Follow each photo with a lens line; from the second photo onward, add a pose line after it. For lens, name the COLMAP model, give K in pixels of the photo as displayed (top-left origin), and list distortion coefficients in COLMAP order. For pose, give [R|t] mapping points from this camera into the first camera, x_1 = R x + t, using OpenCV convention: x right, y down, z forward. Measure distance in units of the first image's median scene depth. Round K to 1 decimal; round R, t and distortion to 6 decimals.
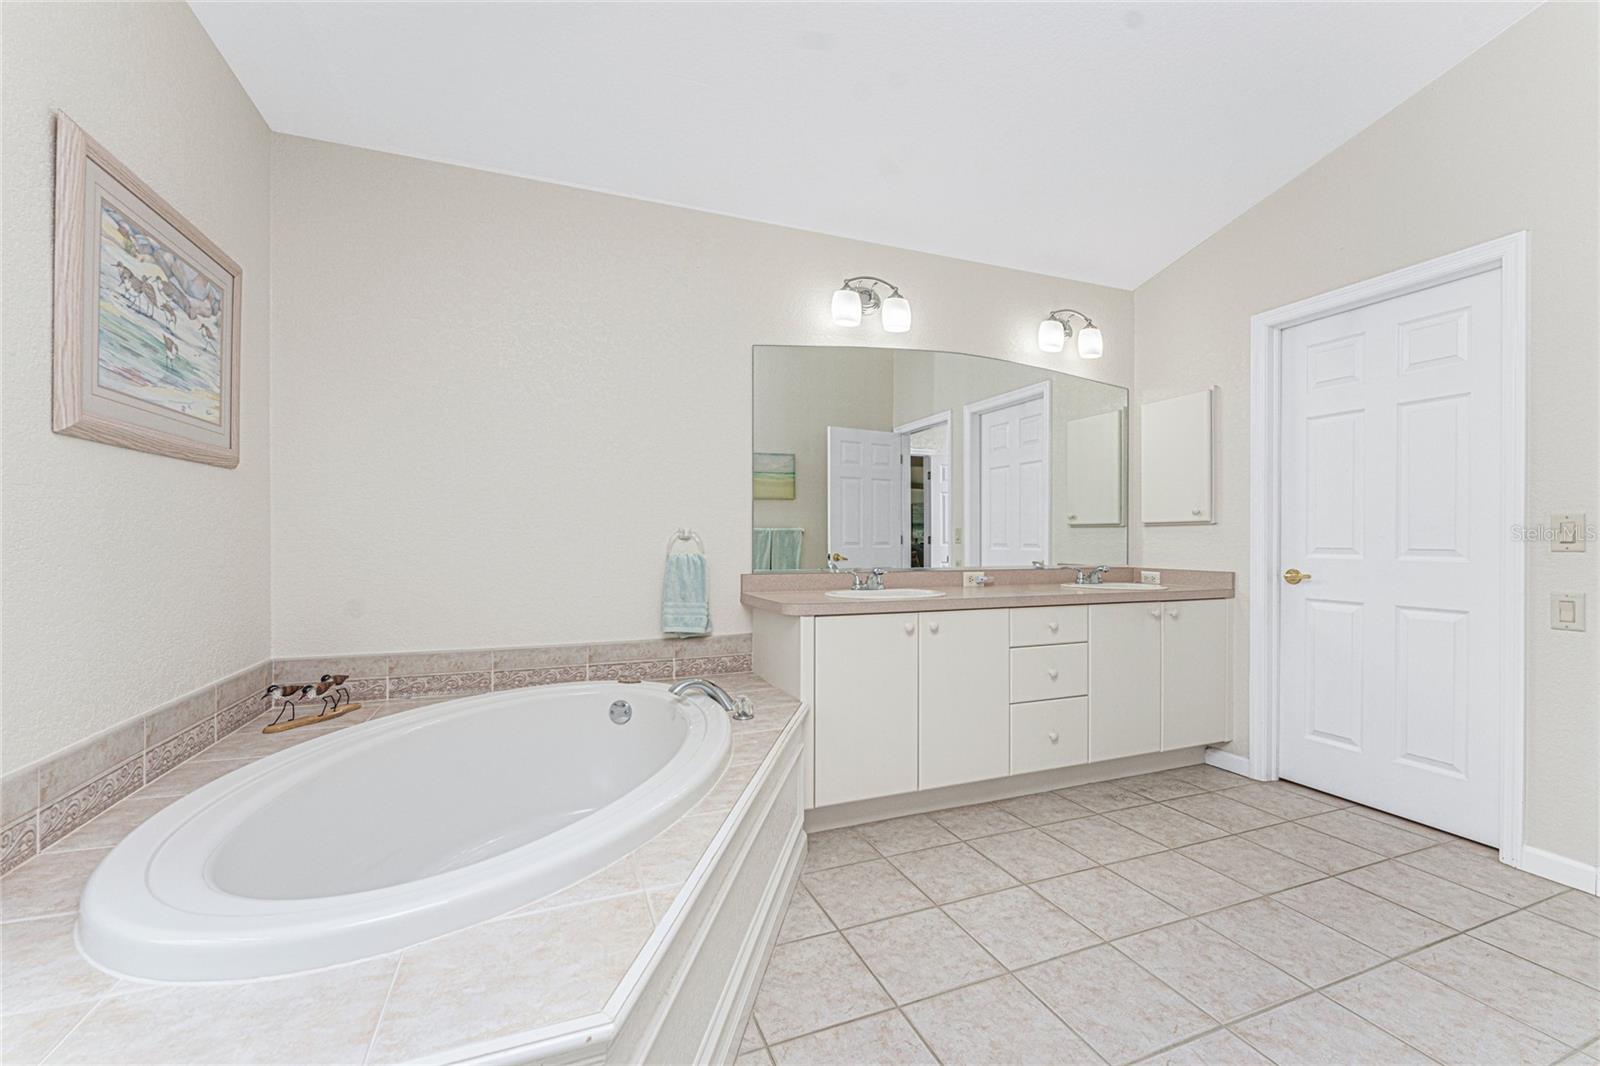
lens RADIAL K [[656.0, 0, 801.1], [0, 656.0, 543.4], [0, 0, 1]] dist [-0.003282, -0.000173]
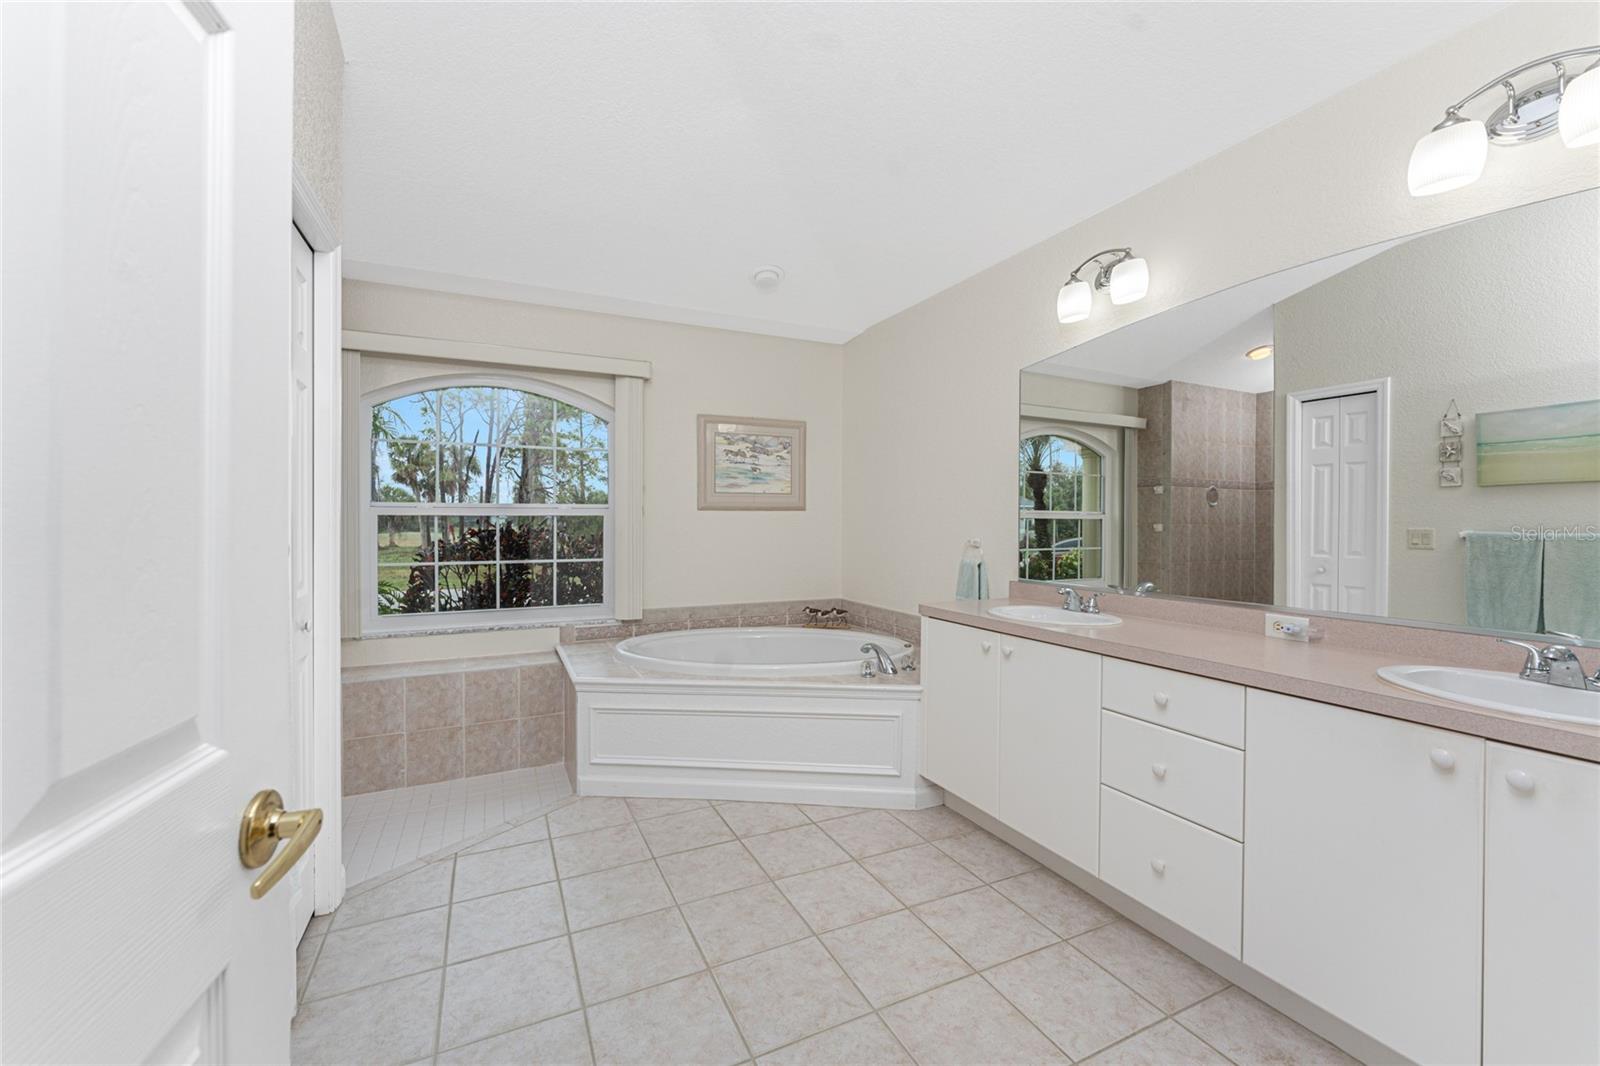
lens RADIAL K [[634.7, 0, 784.4], [0, 634.7, 528.7], [0, 0, 1]] dist [-0.000696, -0.000042]
pose [[0.059919, 0.005426, -0.998188, 1.143004], [-0.010811, 0.999930, 0.004787, -0.050380], [0.998145, 0.010505, 0.059974, 0.666474]]
